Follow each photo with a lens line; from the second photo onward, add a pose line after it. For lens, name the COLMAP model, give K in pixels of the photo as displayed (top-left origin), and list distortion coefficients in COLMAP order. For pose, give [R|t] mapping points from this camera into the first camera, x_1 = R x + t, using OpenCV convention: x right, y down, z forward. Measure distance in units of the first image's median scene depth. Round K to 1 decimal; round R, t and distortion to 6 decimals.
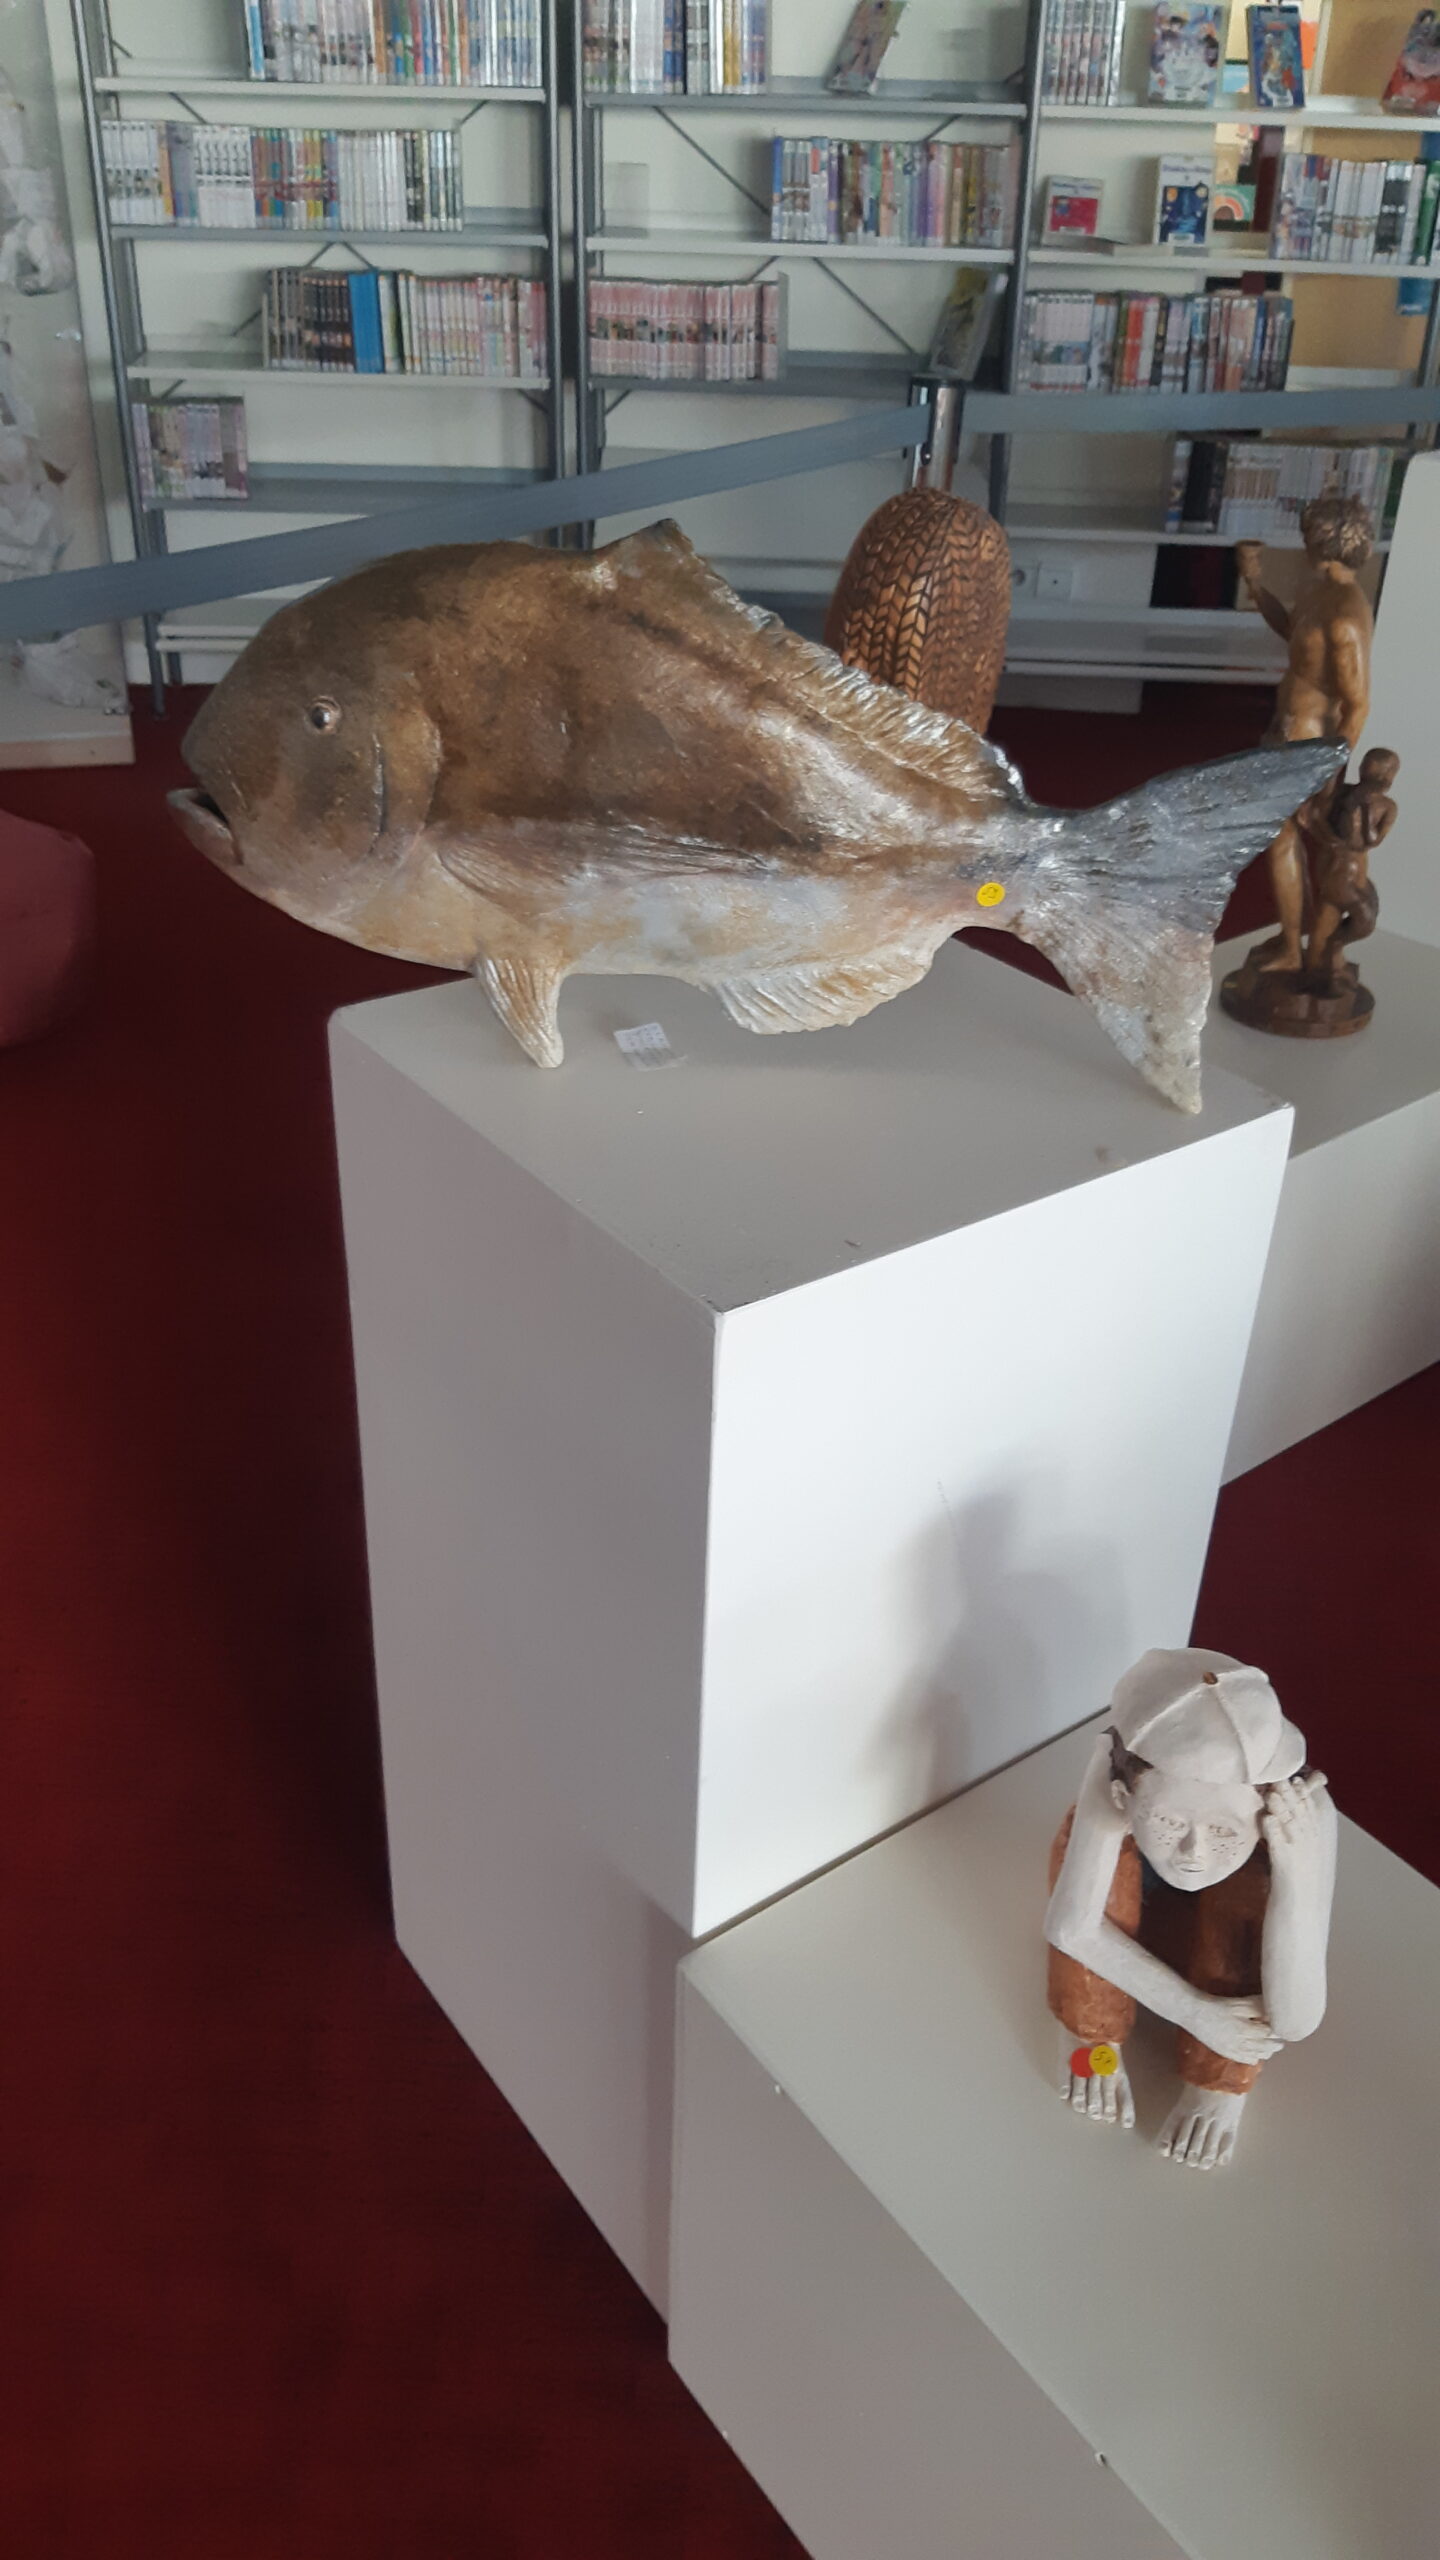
lens RADIAL K [[1937.8, 0, 706.5], [0, 1937.8, 1272.4], [0, 0, 1]] dist [0.134111, -0.274216]
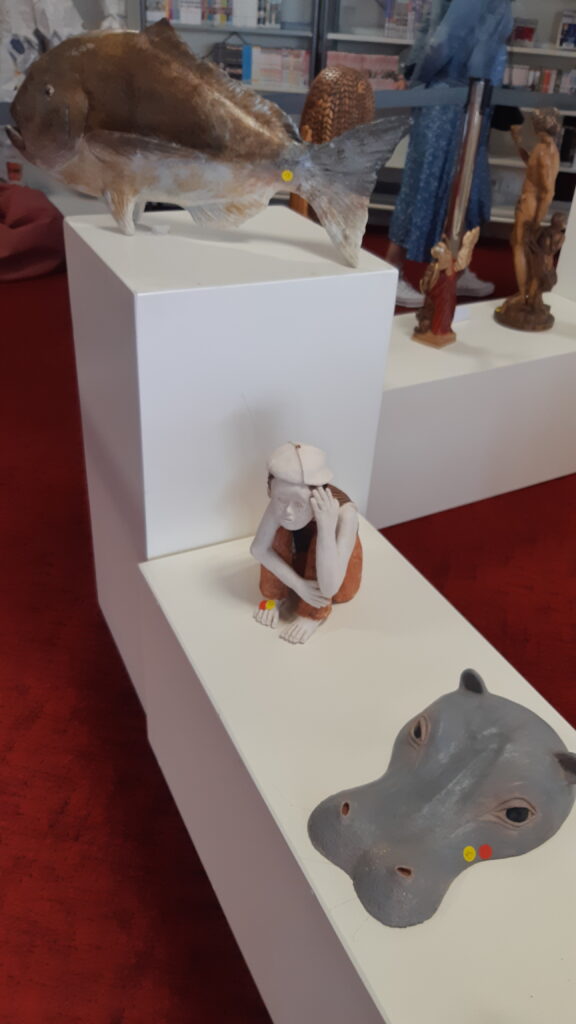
lens RADIAL K [[783.2, 0, 290.1], [0, 783.2, 507.6], [0, 0, 1]] dist [0.068479, -0.131872]
pose [[0.985298, 0.115119, -0.126237, 0.335051], [-0.113044, 0.993312, 0.023502, 0.228099], [0.128099, -0.008886, 0.991722, -0.069290]]
